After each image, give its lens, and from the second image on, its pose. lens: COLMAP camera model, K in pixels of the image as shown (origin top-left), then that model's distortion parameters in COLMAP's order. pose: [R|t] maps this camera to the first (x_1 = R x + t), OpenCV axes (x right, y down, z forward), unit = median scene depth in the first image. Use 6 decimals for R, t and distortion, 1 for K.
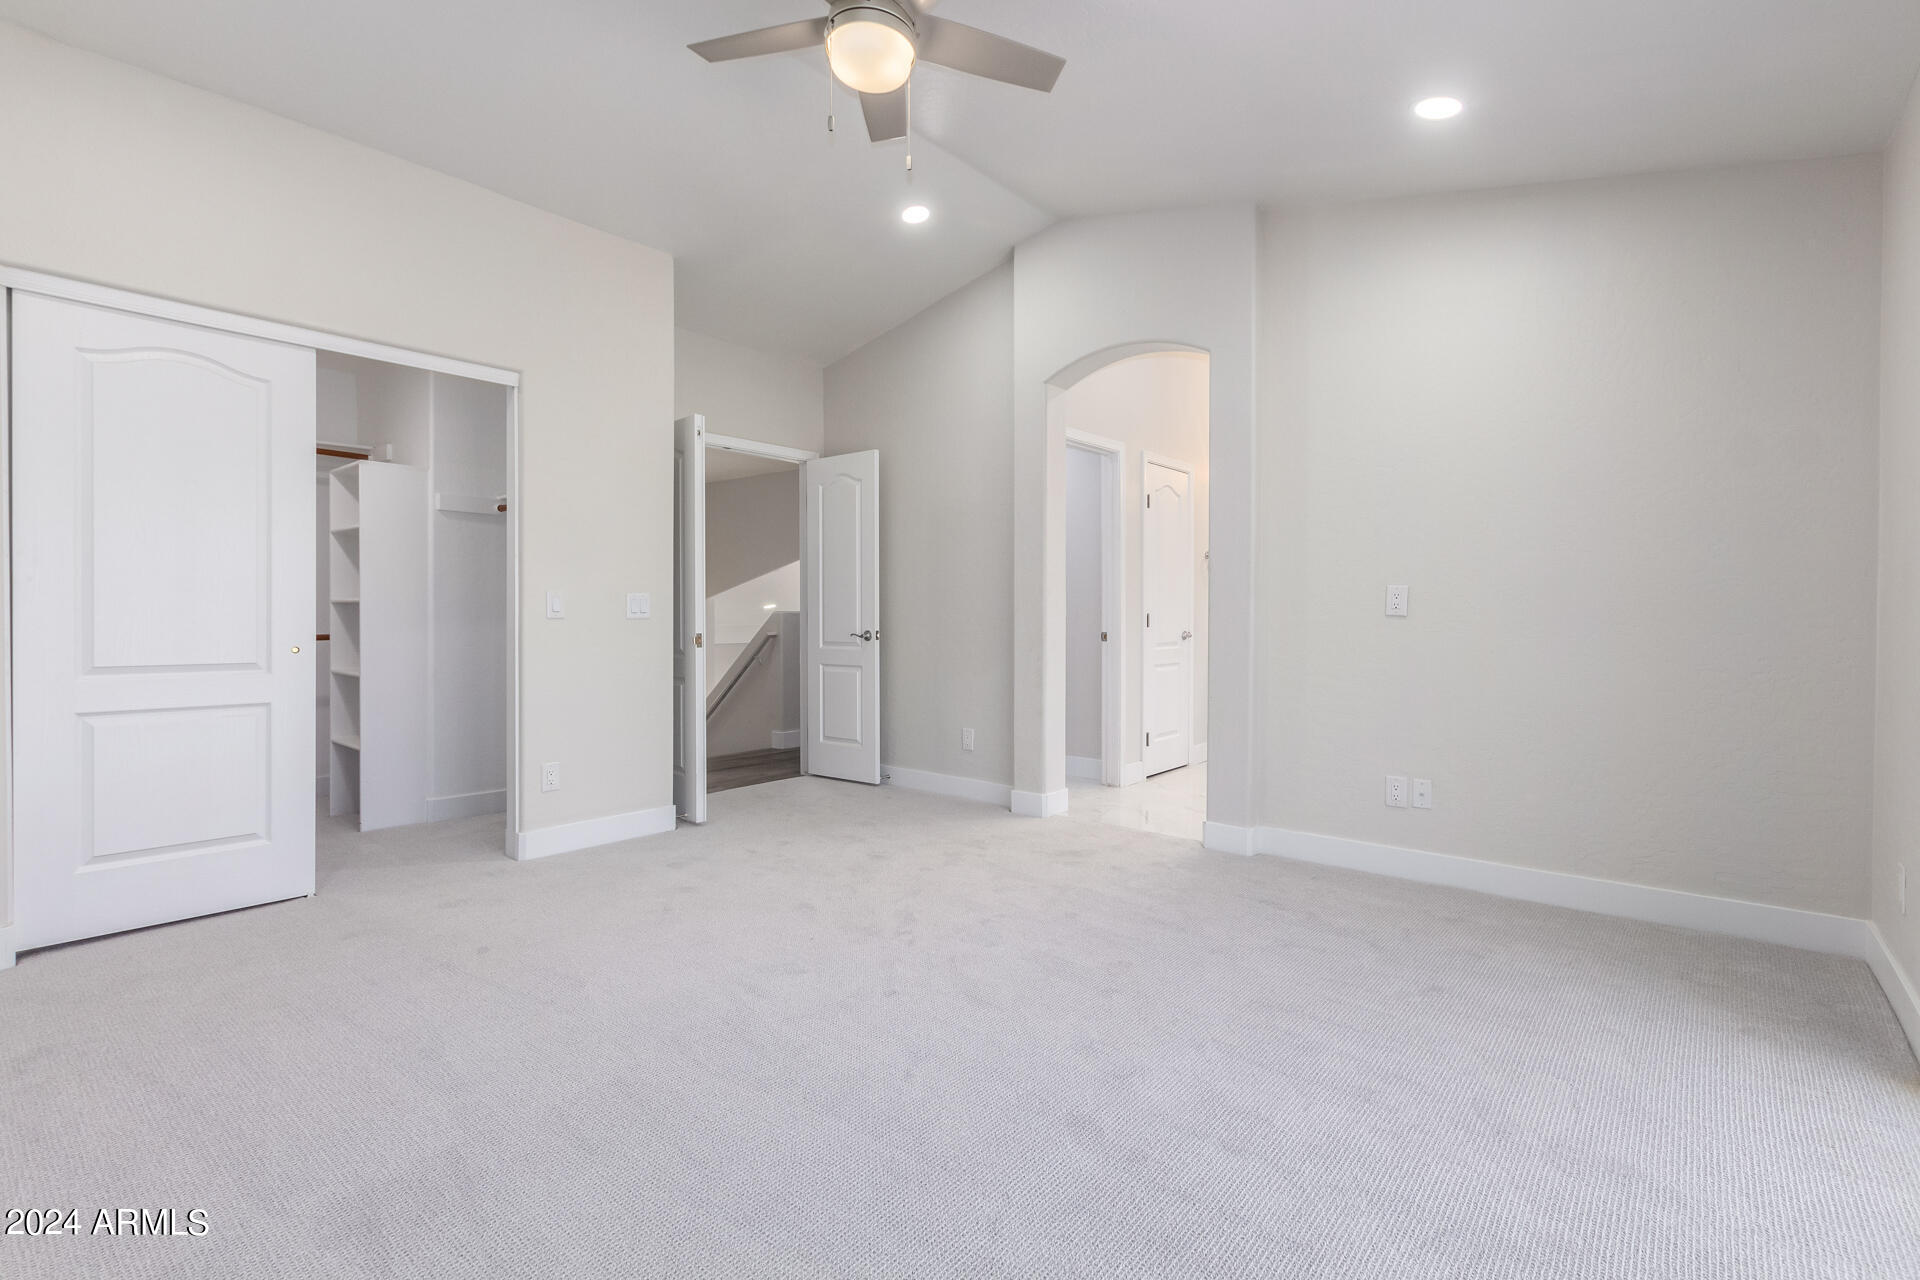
lens RADIAL K [[876.6, 0, 956.6], [0, 876.6, 629.5], [0, 0, 1]] dist [0.015352, -0.007727]
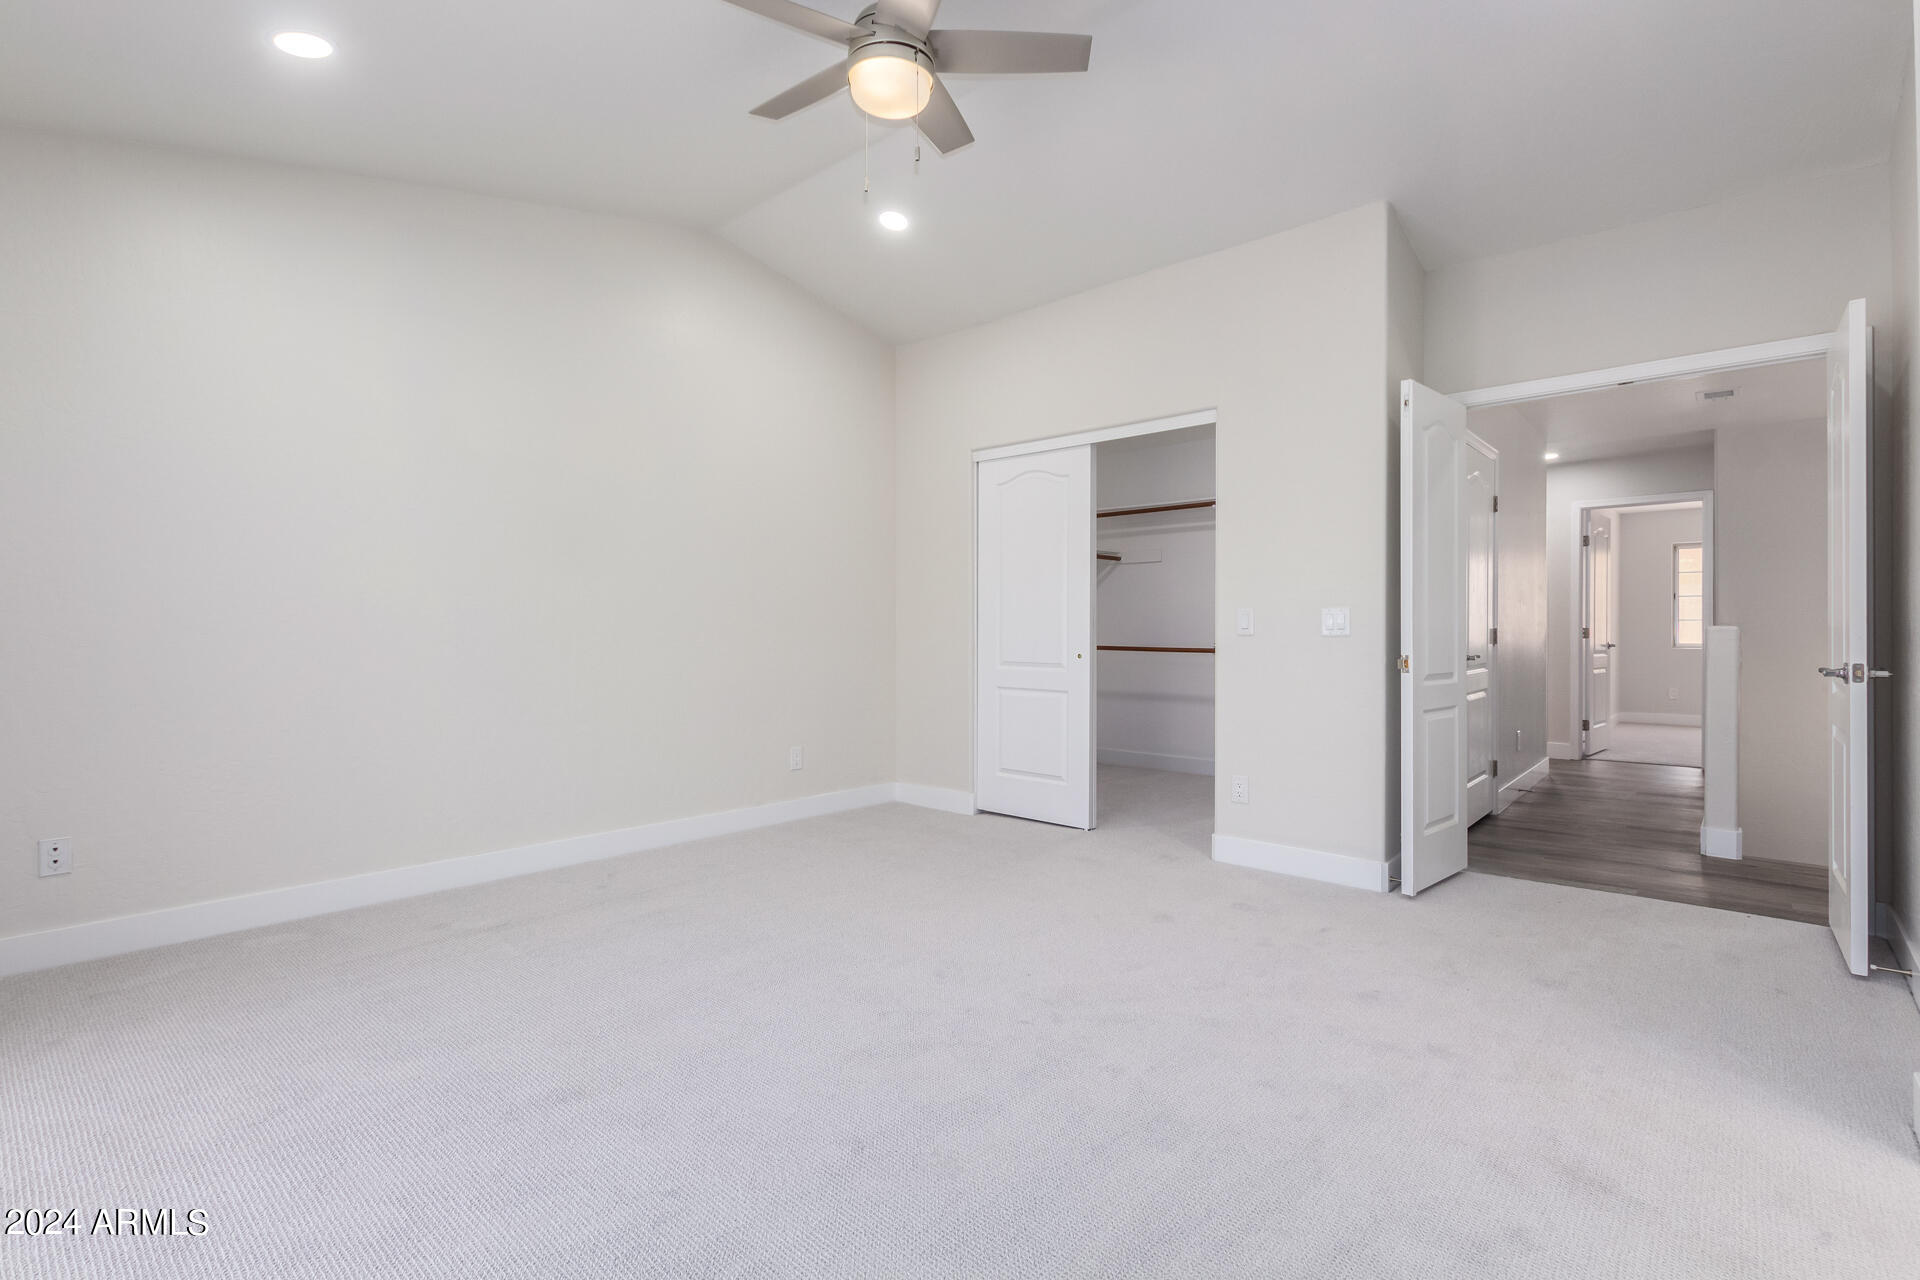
lens RADIAL K [[876.6, 0, 956.6], [0, 876.6, 629.5], [0, 0, 1]] dist [0.015352, -0.007727]
pose [[-0.031279, -0.002063, -0.999509, 0.597843], [-0.012901, 0.999915, -0.001660, -0.013650], [0.999427, 0.012843, -0.031303, 0.720966]]
